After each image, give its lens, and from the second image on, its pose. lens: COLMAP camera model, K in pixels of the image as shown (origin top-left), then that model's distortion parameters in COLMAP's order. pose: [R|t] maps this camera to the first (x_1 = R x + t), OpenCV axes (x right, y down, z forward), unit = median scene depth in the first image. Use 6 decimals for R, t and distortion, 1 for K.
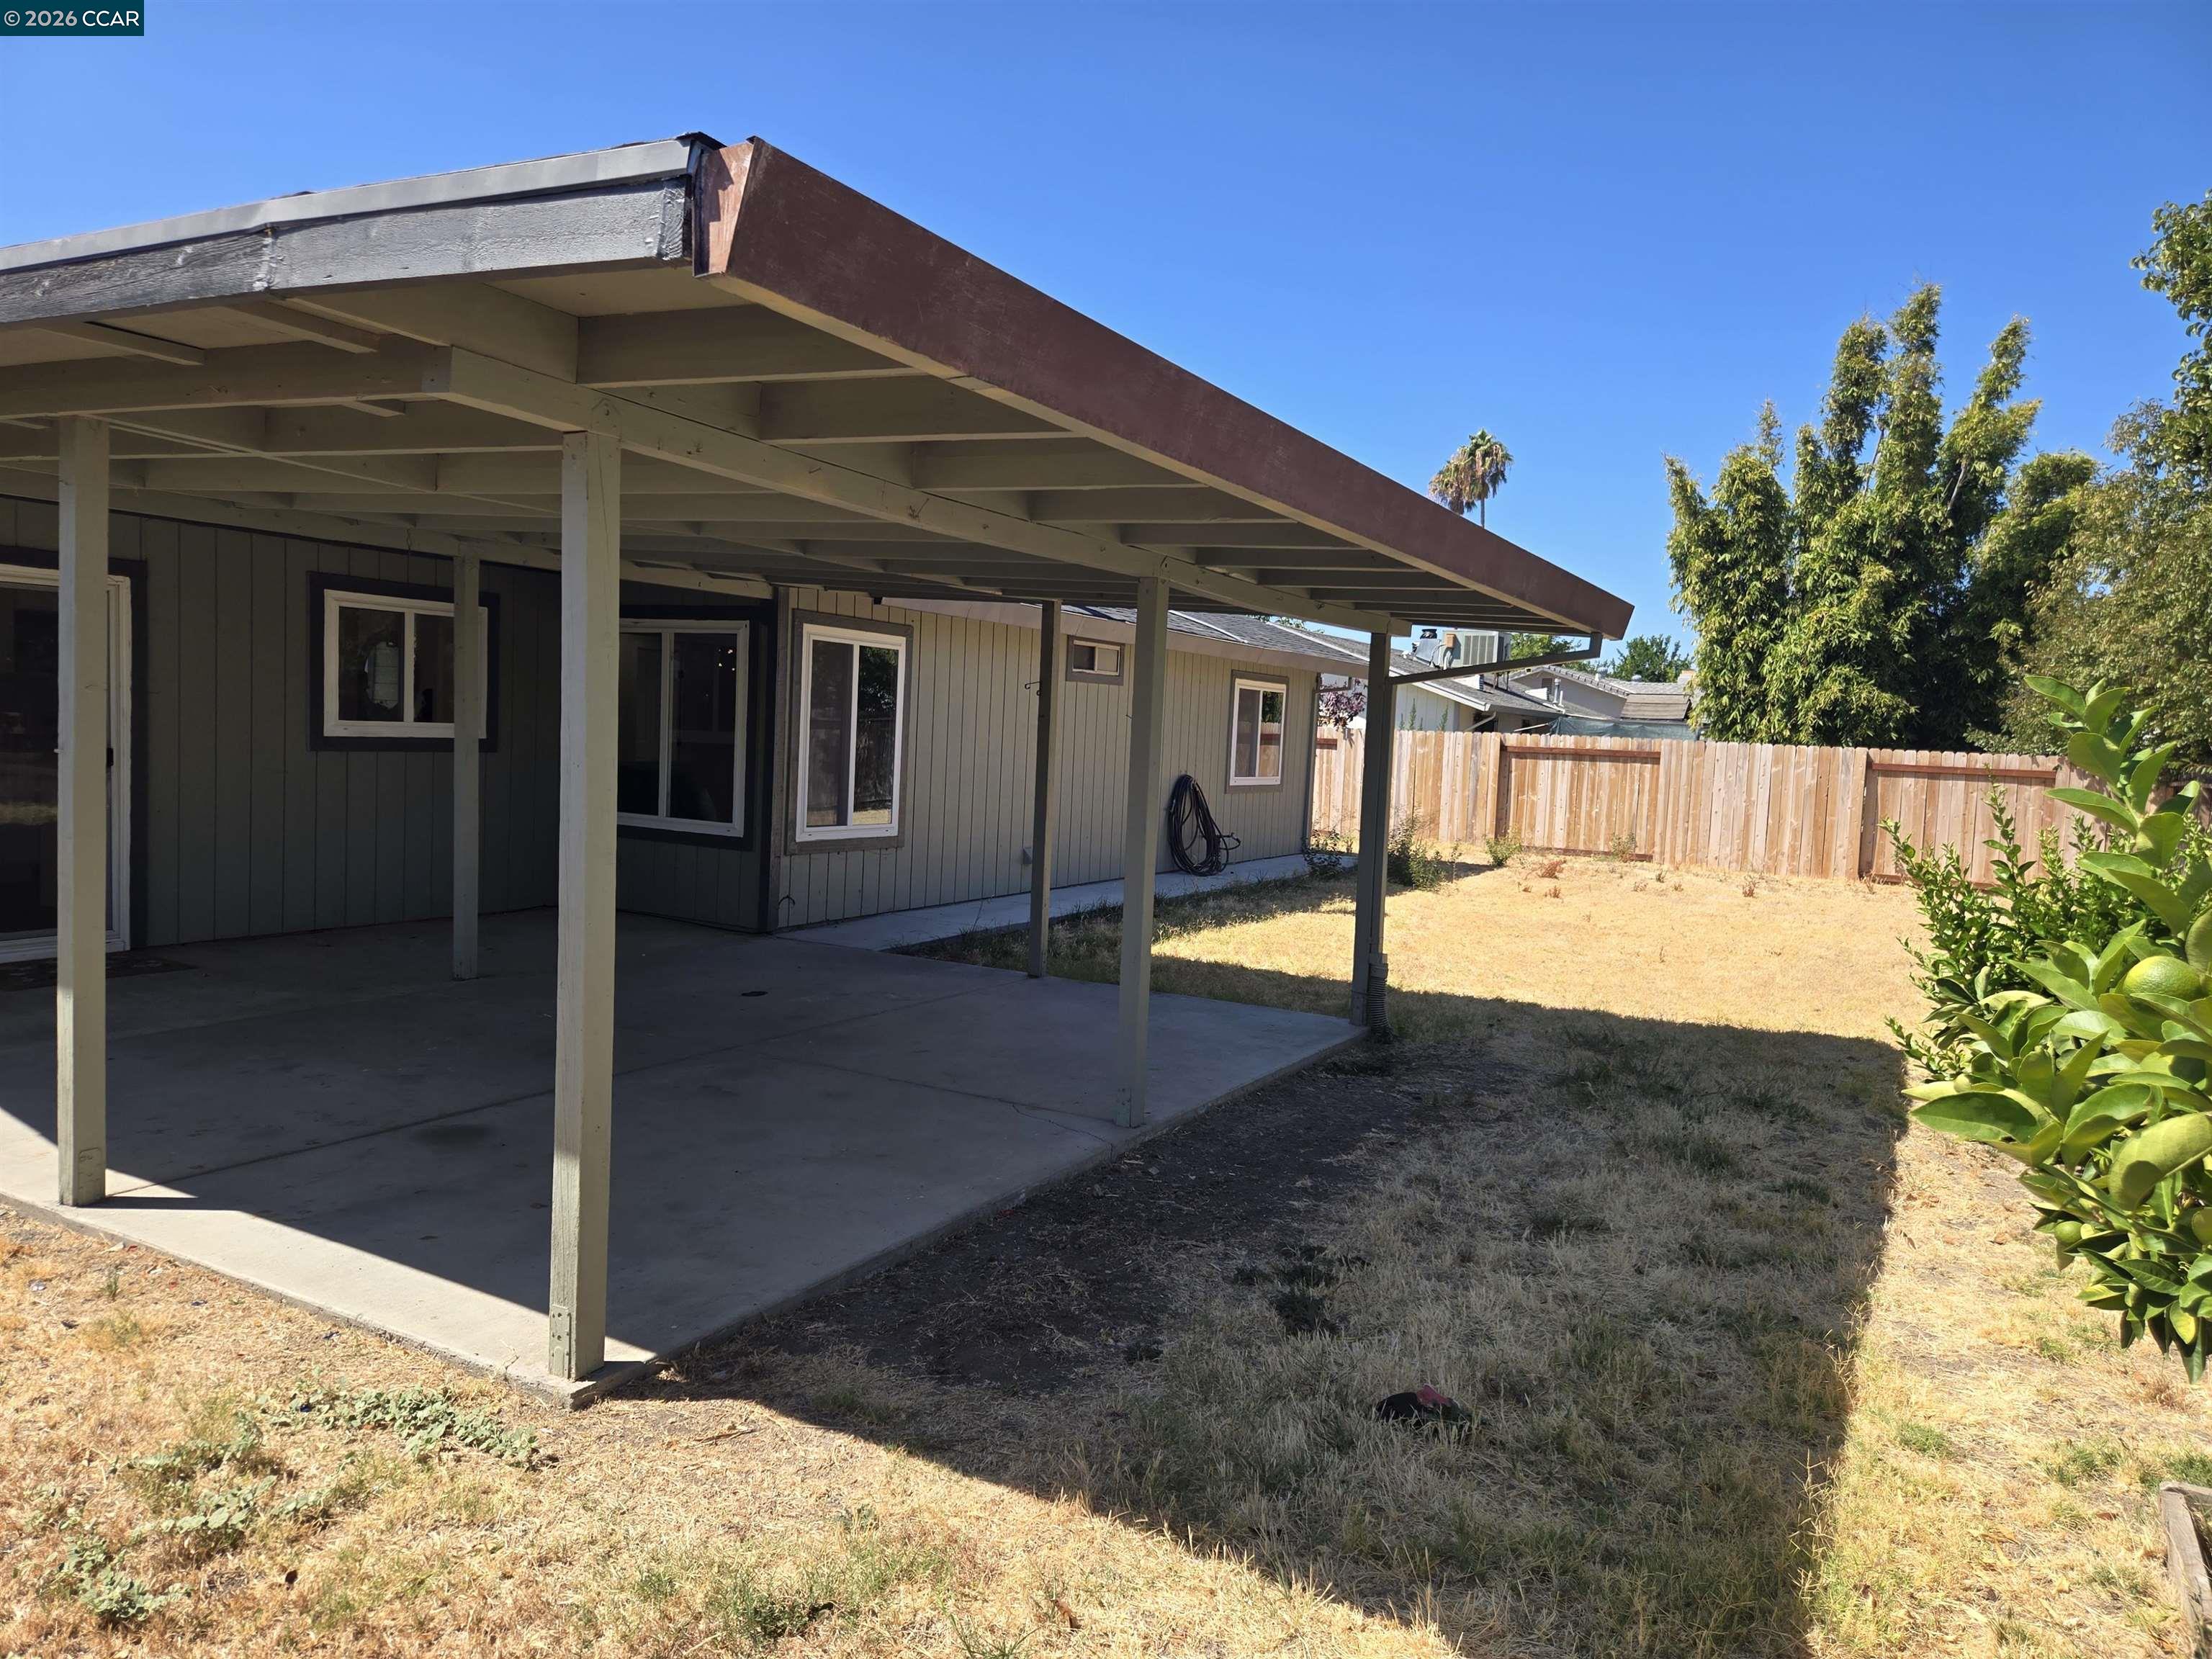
lens RADIAL K [[1470.5, 0, 1110.3], [0, 1470.5, 832.2], [0, 0, 1]] dist [0.052614, -0.013777]
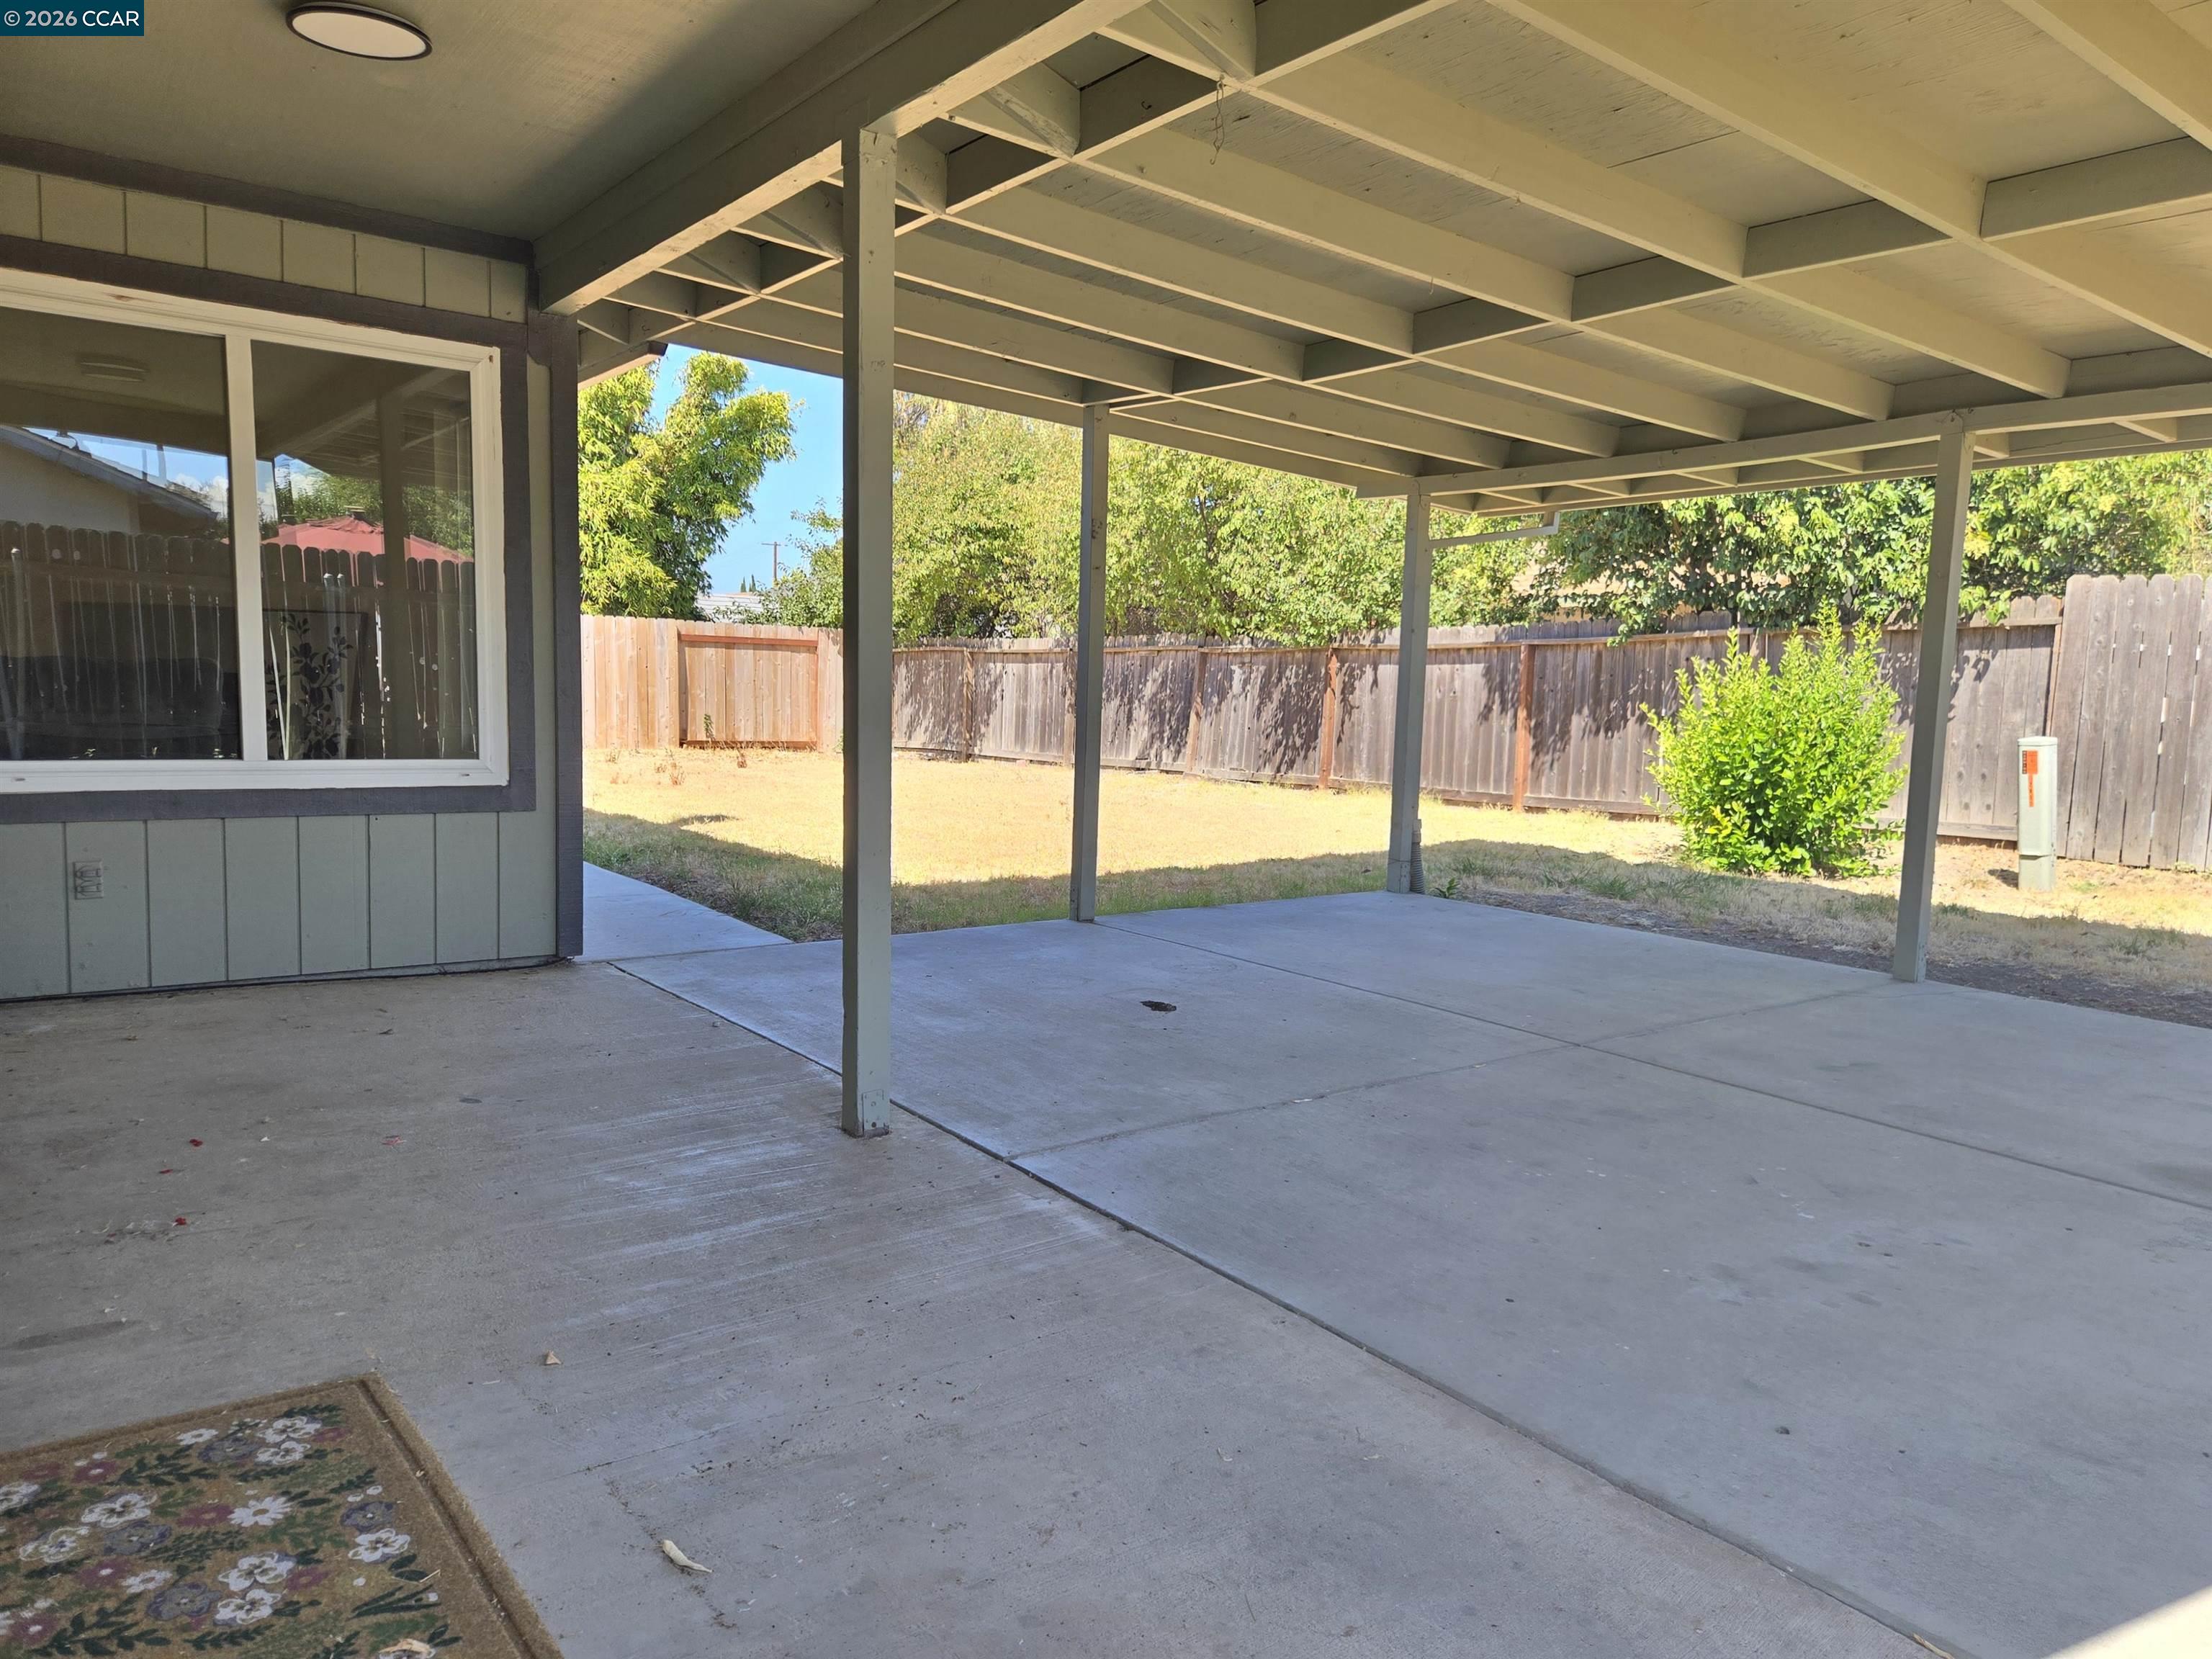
lens RADIAL K [[1470.5, 0, 1109.3], [0, 1470.5, 826.2], [0, 0, 1]] dist [0.052614, -0.013777]
pose [[0.406505, -0.127144, 0.904759, -0.326314], [0.055491, 0.991877, 0.114454, -0.015131], [-0.911962, 0.003680, 0.410258, 0.311542]]
